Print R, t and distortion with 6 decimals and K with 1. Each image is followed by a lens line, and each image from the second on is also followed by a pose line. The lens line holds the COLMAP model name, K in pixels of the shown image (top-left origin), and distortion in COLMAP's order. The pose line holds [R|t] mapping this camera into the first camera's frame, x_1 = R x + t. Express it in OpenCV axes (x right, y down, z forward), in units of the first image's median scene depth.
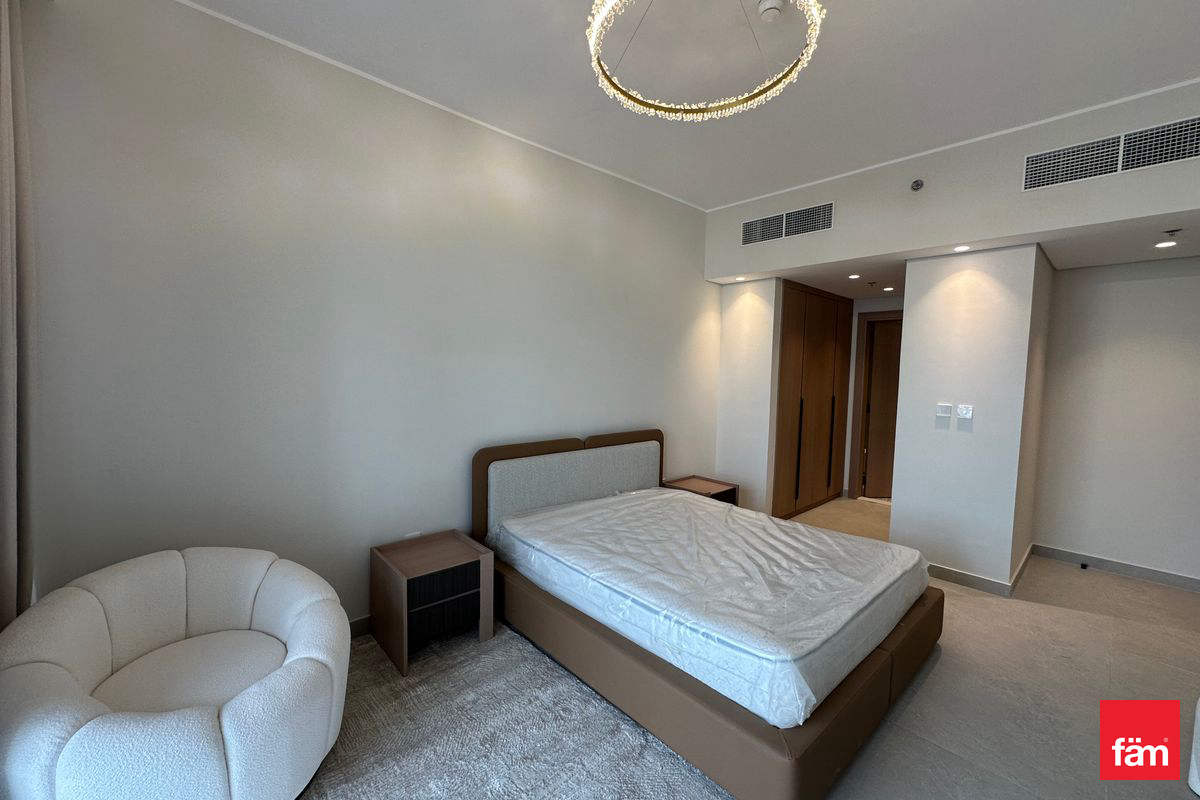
lens RADIAL K [[480.2, 0, 600.0], [0, 480.2, 400.0], [0, 0, 1]] dist [-0.000855, 0.000198]
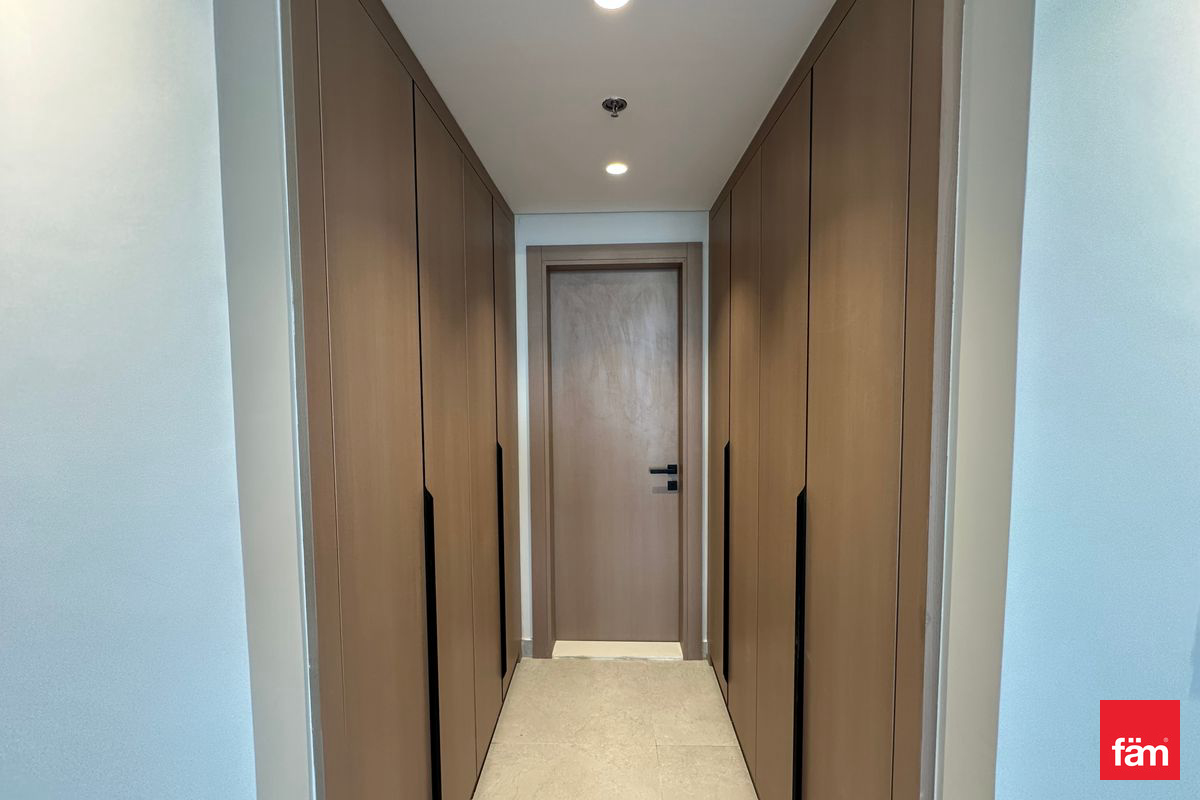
lens RADIAL K [[480.2, 0, 600.0], [0, 480.2, 400.0], [0, 0, 1]] dist [-0.000855, 0.000198]
pose [[0.697211, -0.065343, 0.713882, 0.451620], [0.069272, 0.997318, 0.023632, -0.076787], [-0.713511, 0.032975, 0.699867, 1.120057]]
